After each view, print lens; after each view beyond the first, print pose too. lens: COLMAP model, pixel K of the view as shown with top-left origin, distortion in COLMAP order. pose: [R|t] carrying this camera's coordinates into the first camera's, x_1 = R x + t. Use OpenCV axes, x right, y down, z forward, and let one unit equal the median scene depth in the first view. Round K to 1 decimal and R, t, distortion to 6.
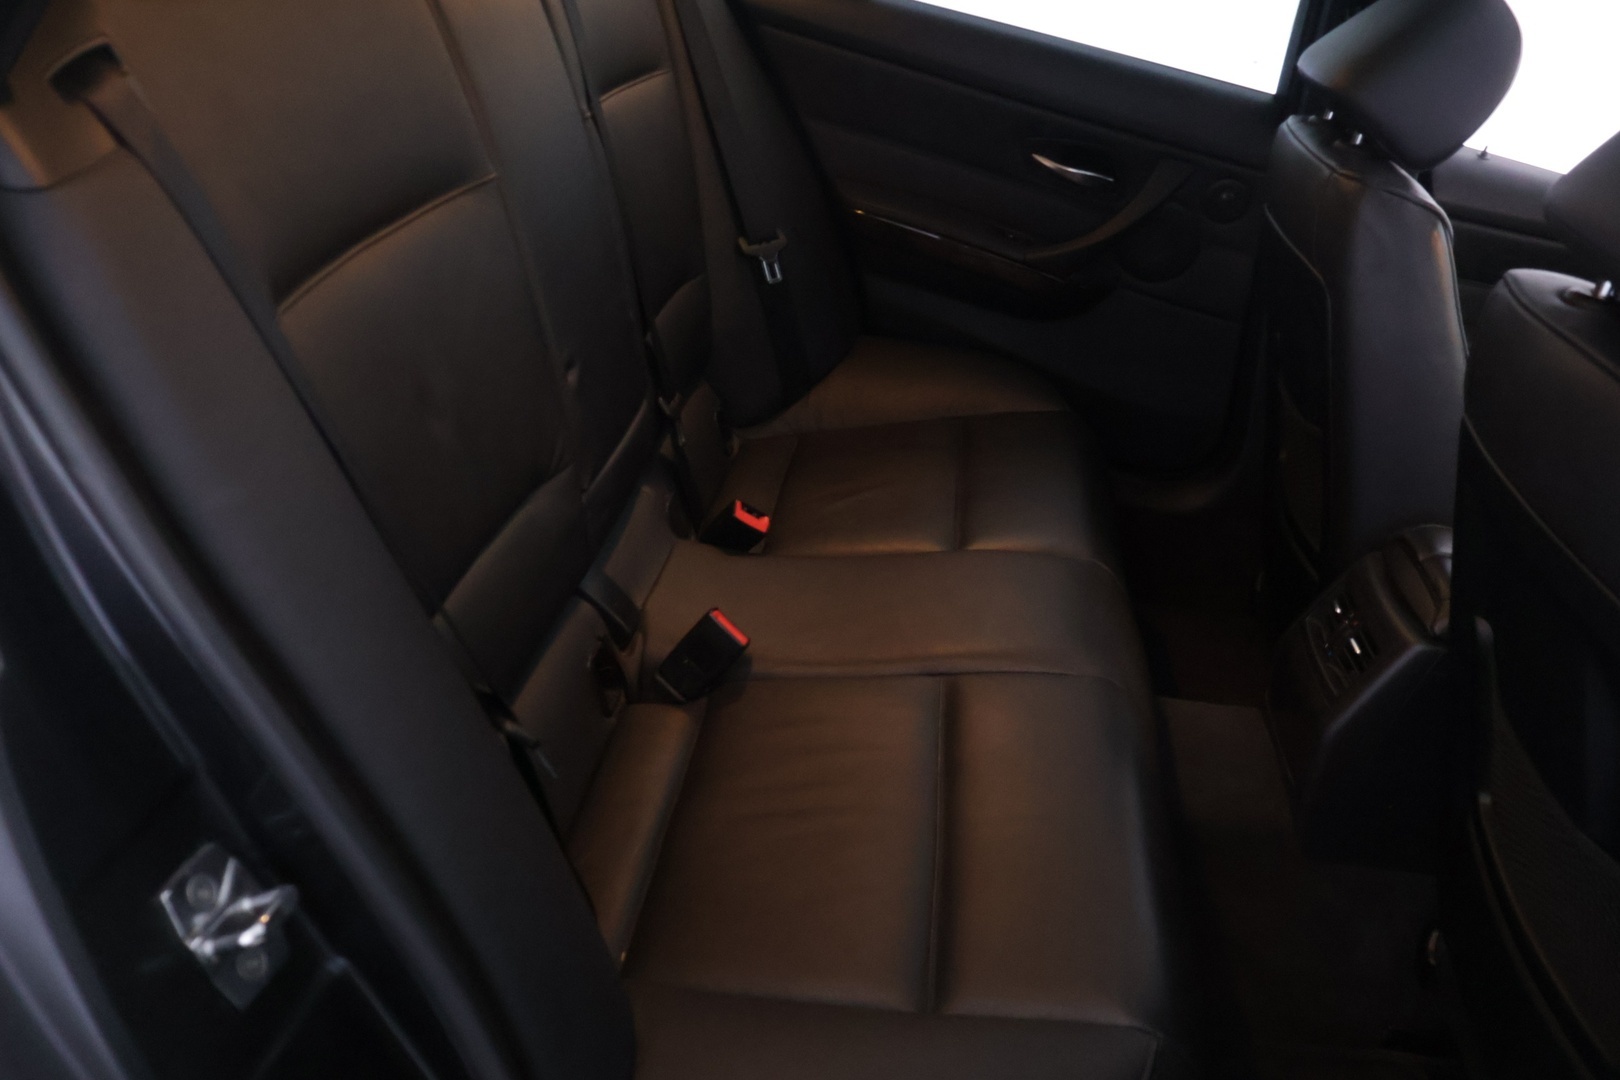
lens RADIAL K [[1369.0, 0, 812.6], [0, 1369.0, 549.0], [0, 0, 1]] dist [0.014519, 0.010914]
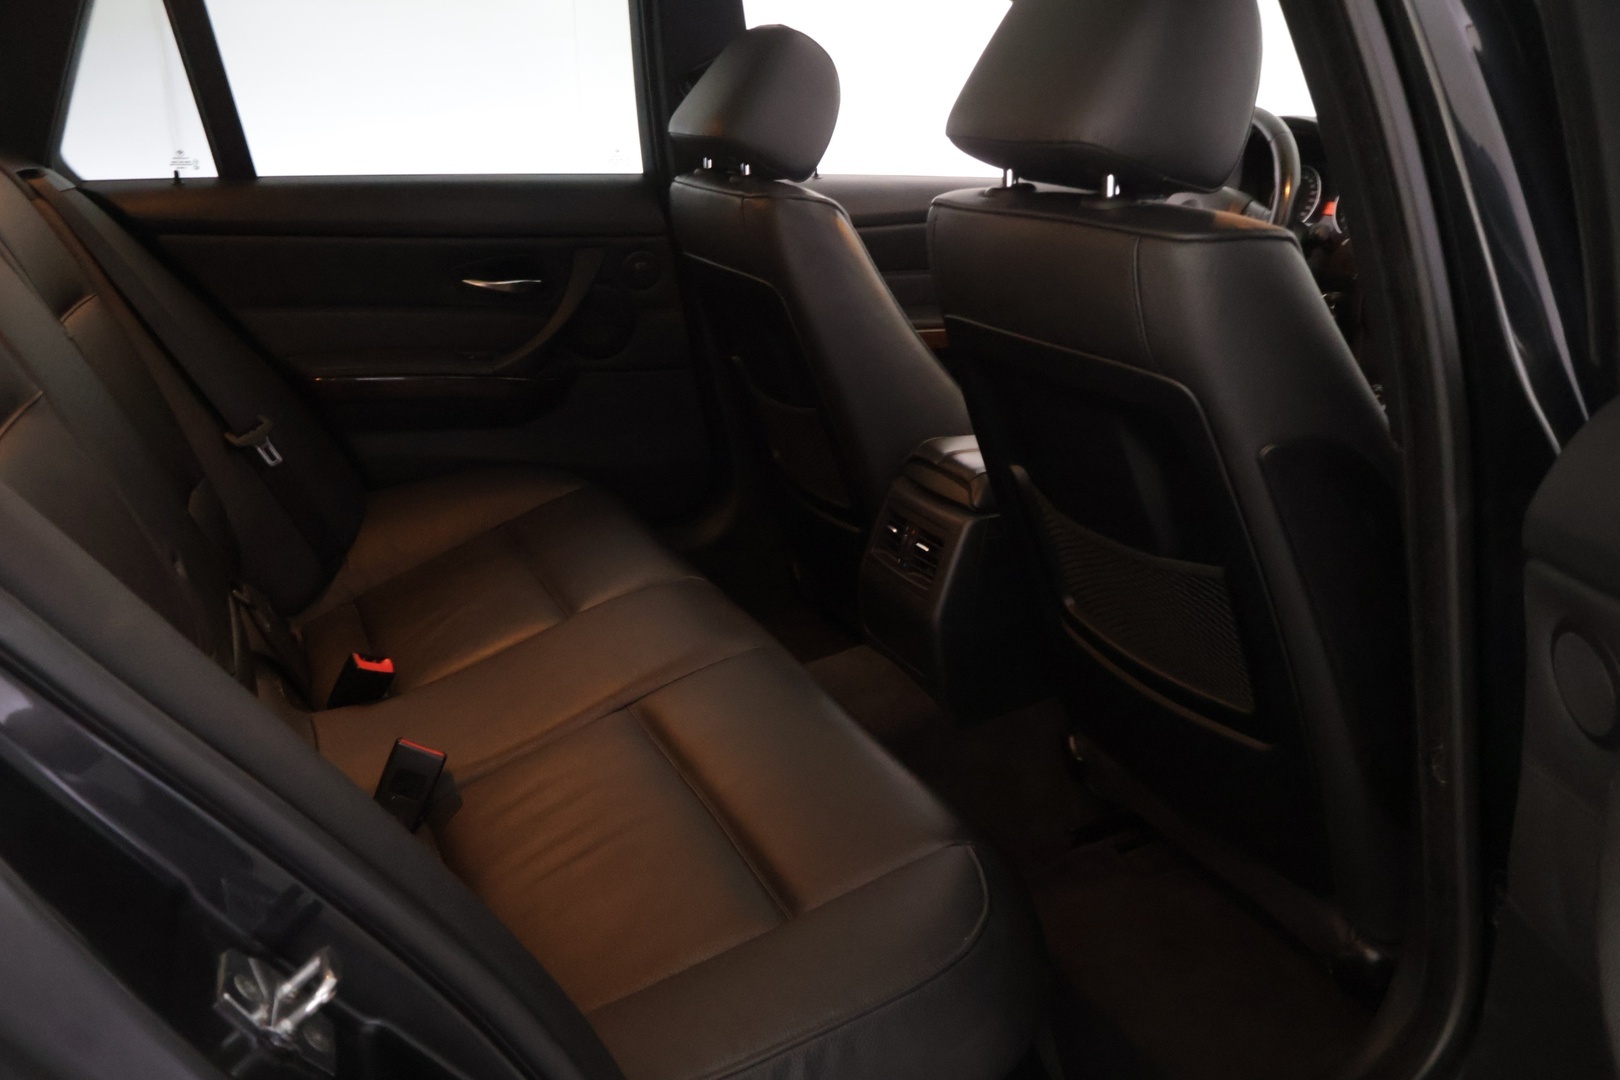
lens RADIAL K [[1362.3, 0, 817.1], [0, 1362.3, 535.9], [0, 0, 1]] dist [-0.016736, 0.050493]
pose [[0.839785, -0.358324, 0.407879, -0.144173], [0.405775, 0.913376, -0.033045, 0.056053], [-0.360706, 0.193258, 0.912438, -0.048848]]
